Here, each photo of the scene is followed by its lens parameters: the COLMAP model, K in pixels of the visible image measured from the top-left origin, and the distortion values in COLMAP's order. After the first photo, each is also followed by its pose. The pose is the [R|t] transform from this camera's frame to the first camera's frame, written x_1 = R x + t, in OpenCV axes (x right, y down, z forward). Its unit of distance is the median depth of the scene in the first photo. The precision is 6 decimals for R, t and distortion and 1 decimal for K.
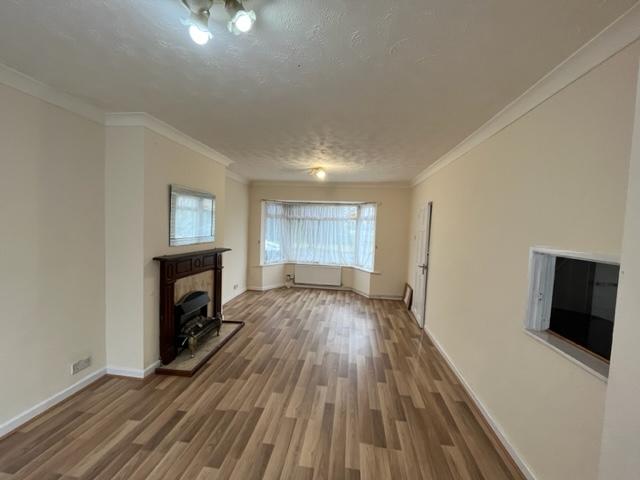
lens RADIAL K [[259.8, 0, 318.4], [0, 259.8, 240.8], [0, 0, 1]] dist [-0.004100, 0.001006]
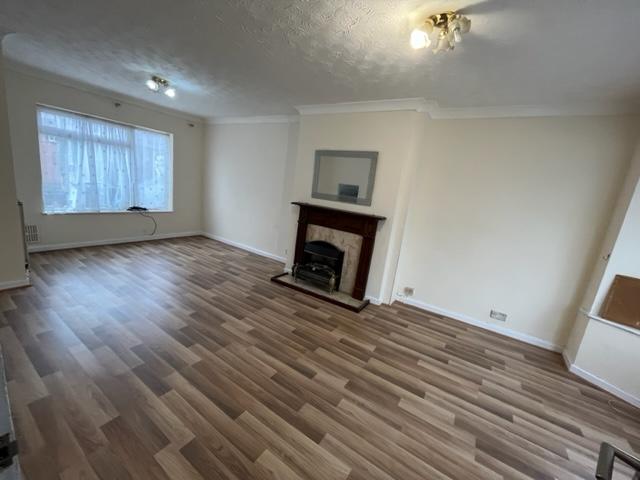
lens RADIAL K [[259.8, 0, 316.8], [0, 259.8, 240.3], [0, 0, 1]] dist [-0.004100, 0.001006]
pose [[-0.429797, 0.098623, -0.897523, 0.571814], [-0.179527, 0.964837, 0.191990, -0.025683], [0.884898, 0.243647, -0.396978, 1.422249]]
